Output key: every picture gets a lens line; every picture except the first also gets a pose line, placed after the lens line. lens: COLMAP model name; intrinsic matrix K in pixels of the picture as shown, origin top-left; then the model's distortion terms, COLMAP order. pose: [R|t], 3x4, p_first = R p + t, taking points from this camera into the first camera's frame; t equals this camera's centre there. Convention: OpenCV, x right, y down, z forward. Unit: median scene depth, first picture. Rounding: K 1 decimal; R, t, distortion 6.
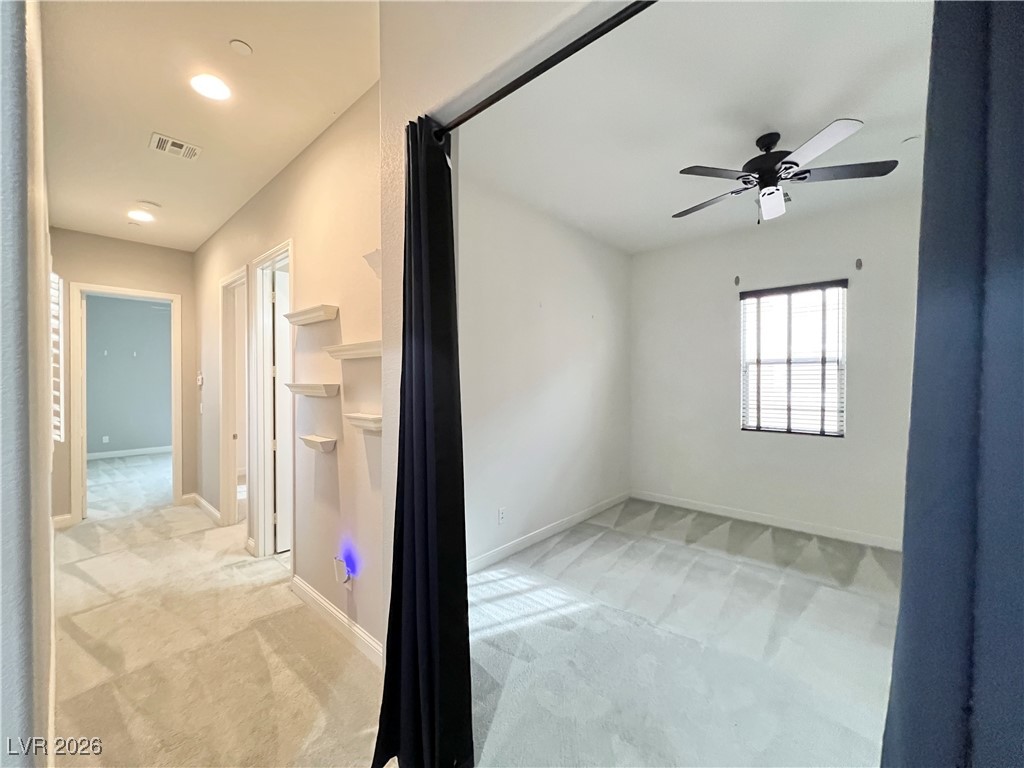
lens RADIAL K [[414.3, 0, 509.9], [0, 414.3, 381.8], [0, 0, 1]] dist [-0.001295, -0.000079]
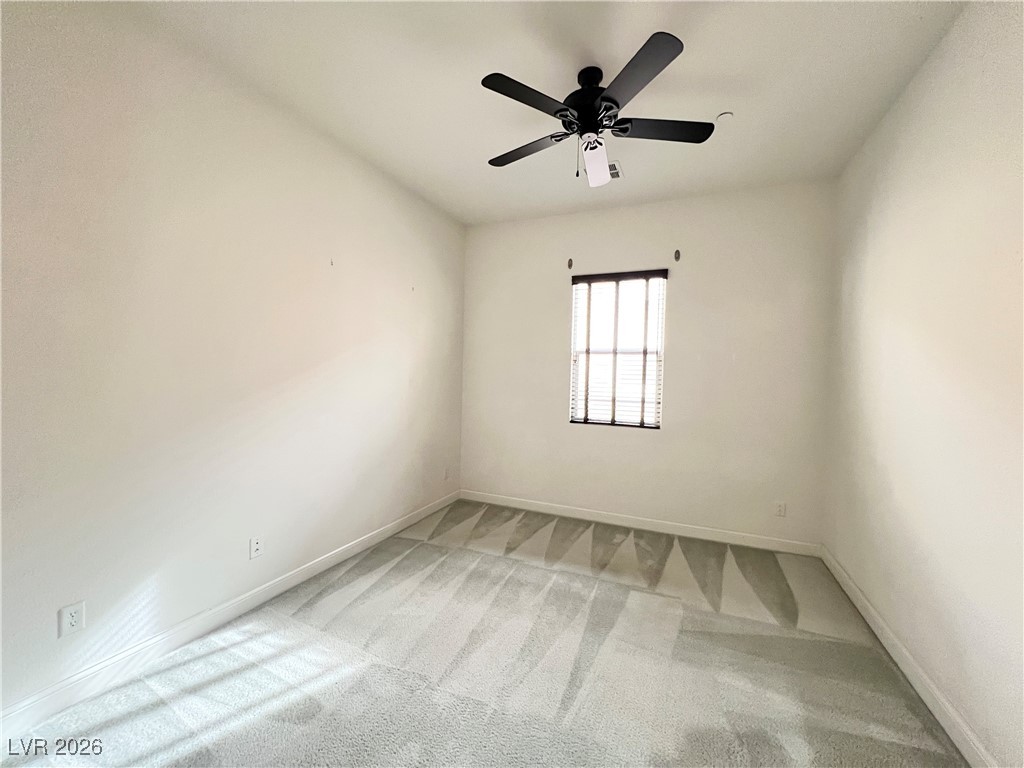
lens RADIAL K [[408.9, 0, 512.0], [0, 408.9, 384.0], [0, 0, 1]] dist [0.001945, 0.000179]
pose [[0.950221, 0.015520, 0.311191, 0.160032], [-0.023161, 0.999514, 0.020872, 0.013797], [-0.310716, -0.027040, 0.950118, 0.176120]]
